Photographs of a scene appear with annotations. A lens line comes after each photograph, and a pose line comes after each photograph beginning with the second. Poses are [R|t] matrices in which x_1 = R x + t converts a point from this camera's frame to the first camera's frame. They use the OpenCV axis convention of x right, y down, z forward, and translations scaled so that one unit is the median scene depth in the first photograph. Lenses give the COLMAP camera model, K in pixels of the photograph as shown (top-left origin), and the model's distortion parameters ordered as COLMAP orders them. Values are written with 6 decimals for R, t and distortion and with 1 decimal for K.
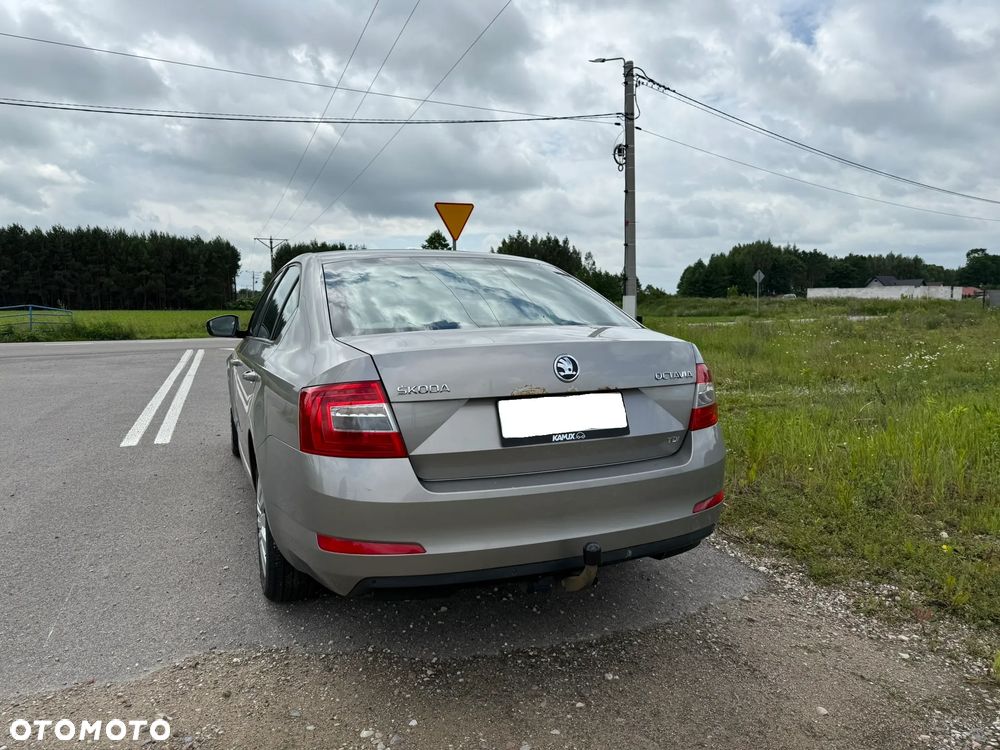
lens RADIAL K [[709.8, 0, 496.7], [0, 709.8, 378.5], [0, 0, 1]] dist [0.047950, -0.066674]
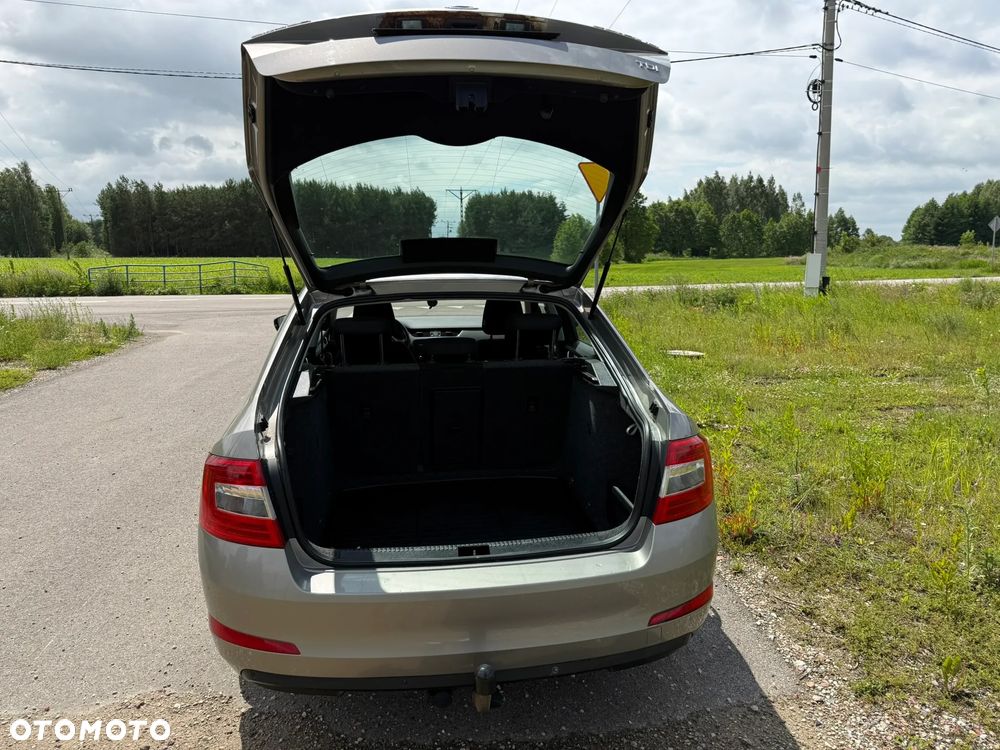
lens RADIAL K [[709.8, 0, 502.8], [0, 709.8, 367.9], [0, 0, 1]] dist [0.047950, -0.066674]
pose [[0.964748, 0.044283, -0.259423, 0.045105], [-0.027344, 0.997273, 0.068546, -0.022911], [0.261751, -0.059036, 0.963328, 0.025364]]
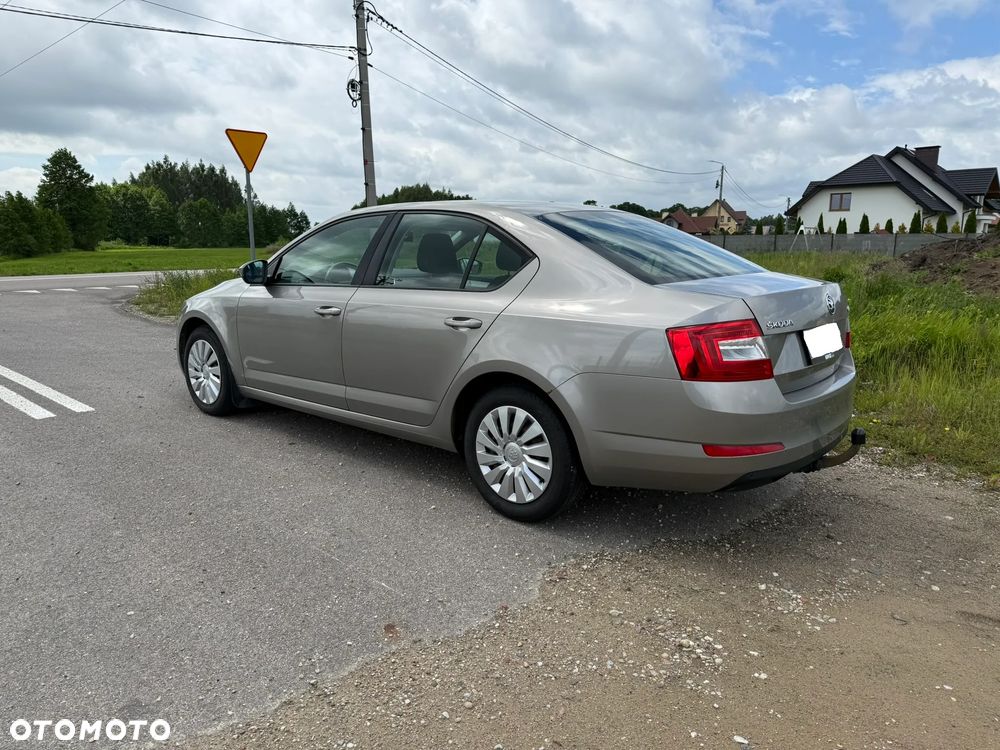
lens RADIAL K [[709.8, 0, 499.7], [0, 709.8, 379.0], [0, 0, 1]] dist [0.047950, -0.066674]
pose [[0.884069, -0.068822, 0.462261, -0.131656], [0.029307, 0.995315, 0.092135, -0.002445], [-0.466436, -0.067906, 0.881945, 0.008886]]
